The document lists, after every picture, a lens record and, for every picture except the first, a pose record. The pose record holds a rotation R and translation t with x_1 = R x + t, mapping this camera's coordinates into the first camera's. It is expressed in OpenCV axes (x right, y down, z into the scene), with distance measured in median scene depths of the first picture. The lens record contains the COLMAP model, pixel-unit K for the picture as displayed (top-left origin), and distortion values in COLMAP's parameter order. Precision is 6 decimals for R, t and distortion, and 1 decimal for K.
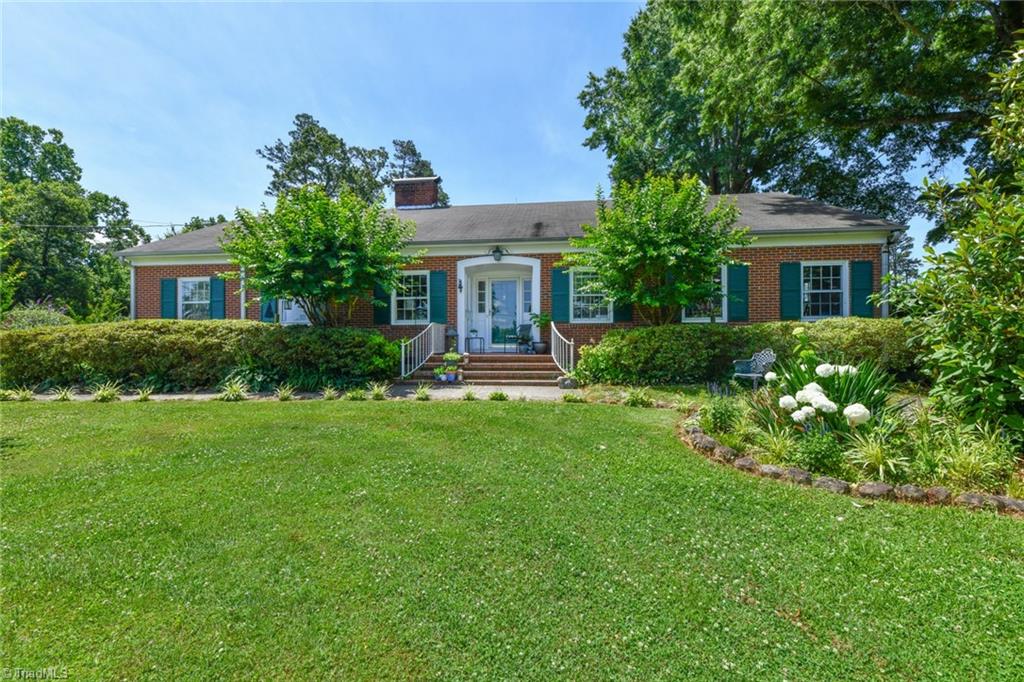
lens RADIAL K [[412.5, 0, 527.7], [0, 412.5, 344.9], [0, 0, 1]] dist [0.009746, -0.004797]
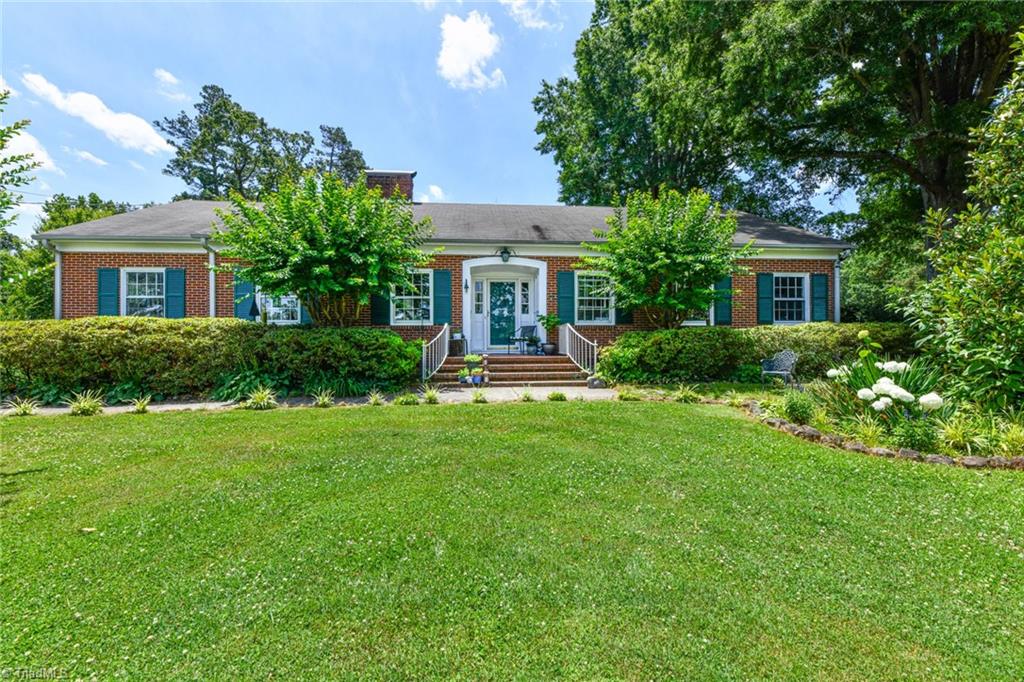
lens RADIAL K [[412.5, 0, 528.1], [0, 412.5, 346.6], [0, 0, 1]] dist [0.009746, -0.004797]
pose [[0.981836, -0.001781, 0.189724, -0.202206], [0.001600, 0.999998, 0.001104, 0.000208], [-0.189725, -0.000781, 0.981837, 0.010964]]
